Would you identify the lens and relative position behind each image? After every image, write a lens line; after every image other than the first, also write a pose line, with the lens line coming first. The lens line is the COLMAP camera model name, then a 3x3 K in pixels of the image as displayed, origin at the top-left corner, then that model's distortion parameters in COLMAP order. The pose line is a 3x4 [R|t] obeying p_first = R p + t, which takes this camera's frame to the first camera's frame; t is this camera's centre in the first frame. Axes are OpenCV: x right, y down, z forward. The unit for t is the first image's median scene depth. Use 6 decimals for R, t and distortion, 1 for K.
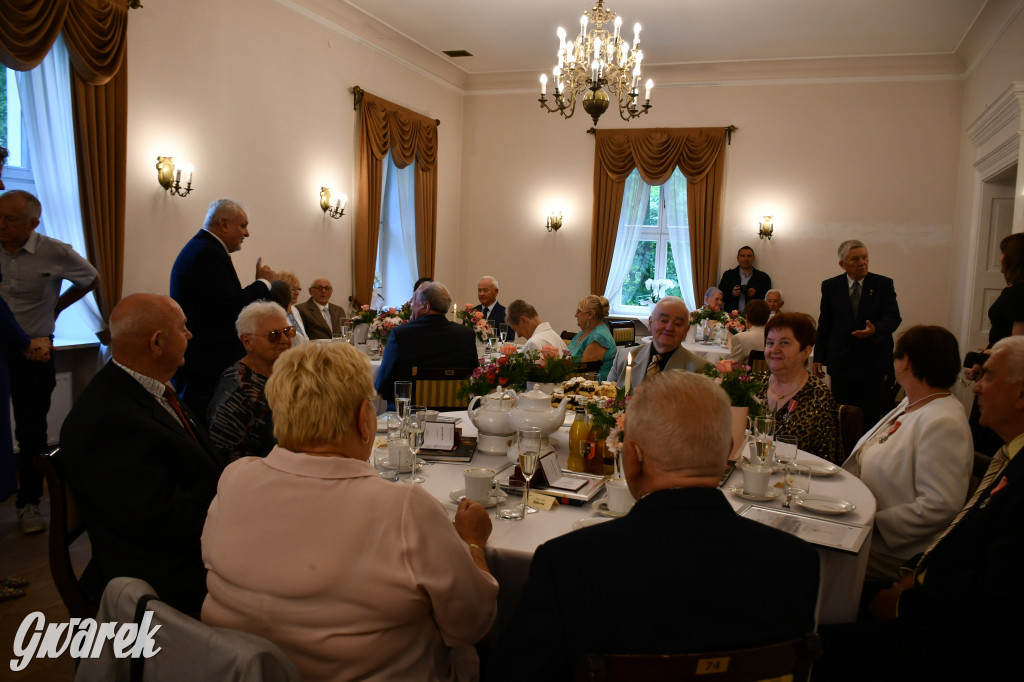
lens RADIAL K [[770.6, 0, 511.7], [0, 770.6, 347.7], [0, 0, 1]] dist [-0.018161, -0.011482]
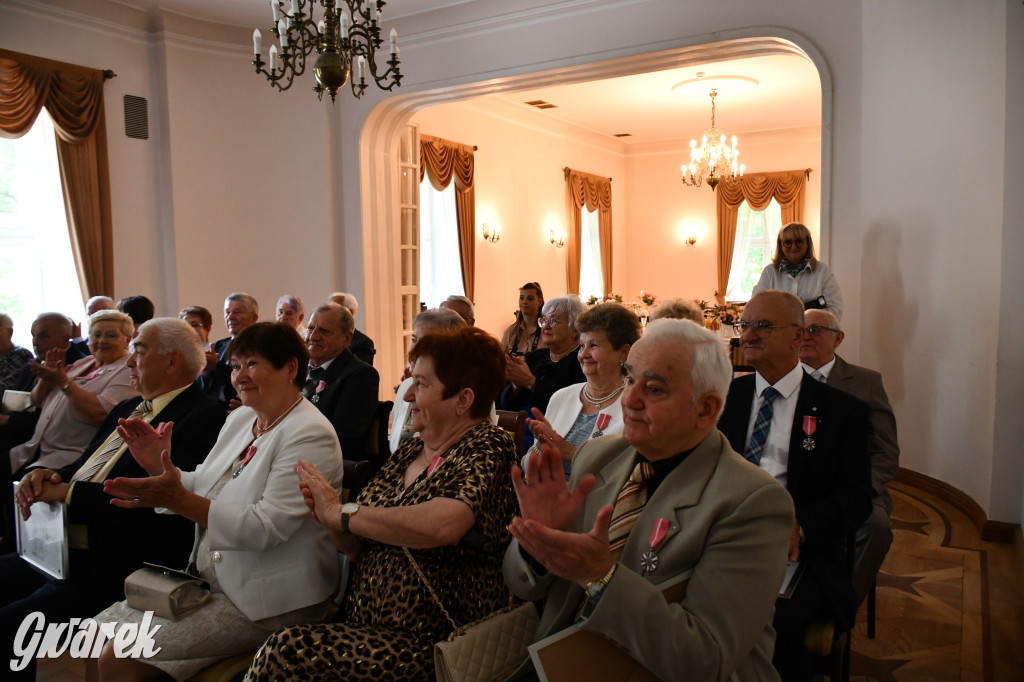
lens RADIAL K [[770.6, 0, 511.7], [0, 770.6, 347.7], [0, 0, 1]] dist [-0.018161, -0.011482]
pose [[0.984692, -0.037947, -0.170124, -0.046111], [0.036115, 0.999252, -0.013851, 0.063803], [0.170522, 0.007495, 0.985325, -0.605749]]
